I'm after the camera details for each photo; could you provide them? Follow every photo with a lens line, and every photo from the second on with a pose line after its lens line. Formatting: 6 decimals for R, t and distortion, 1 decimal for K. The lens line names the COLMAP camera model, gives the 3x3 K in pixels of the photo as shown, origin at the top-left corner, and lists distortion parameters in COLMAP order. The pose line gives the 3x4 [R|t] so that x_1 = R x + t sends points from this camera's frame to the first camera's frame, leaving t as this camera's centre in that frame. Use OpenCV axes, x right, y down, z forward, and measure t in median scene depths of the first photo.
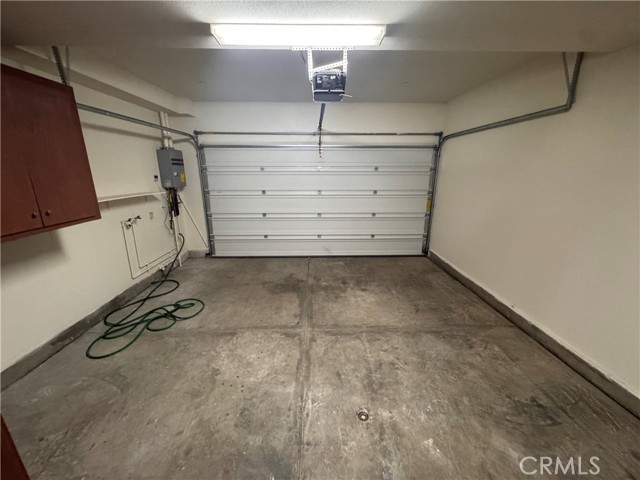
lens RADIAL K [[256.8, 0, 320.4], [0, 256.8, 239.1], [0, 0, 1]] dist [-0.002793, 0.000903]
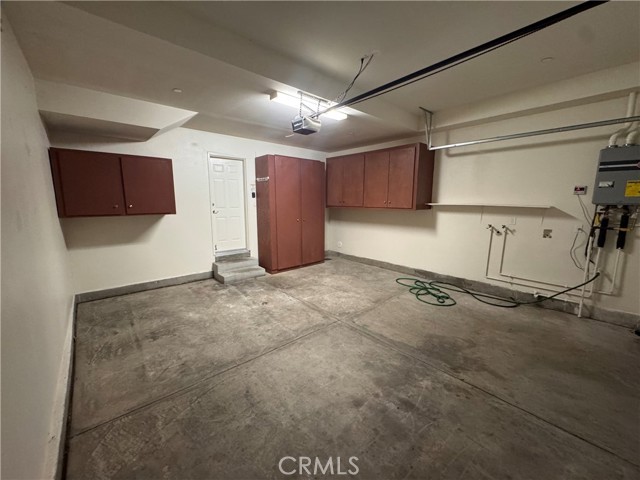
lens RADIAL K [[256.8, 0, 320.9], [0, 256.8, 239.8], [0, 0, 1]] dist [-0.002793, 0.000903]
pose [[-0.762549, 0.095998, -0.639768, 0.698523], [-0.175108, 0.921384, 0.346970, -0.343043], [0.622781, 0.376610, -0.685791, 1.620000]]
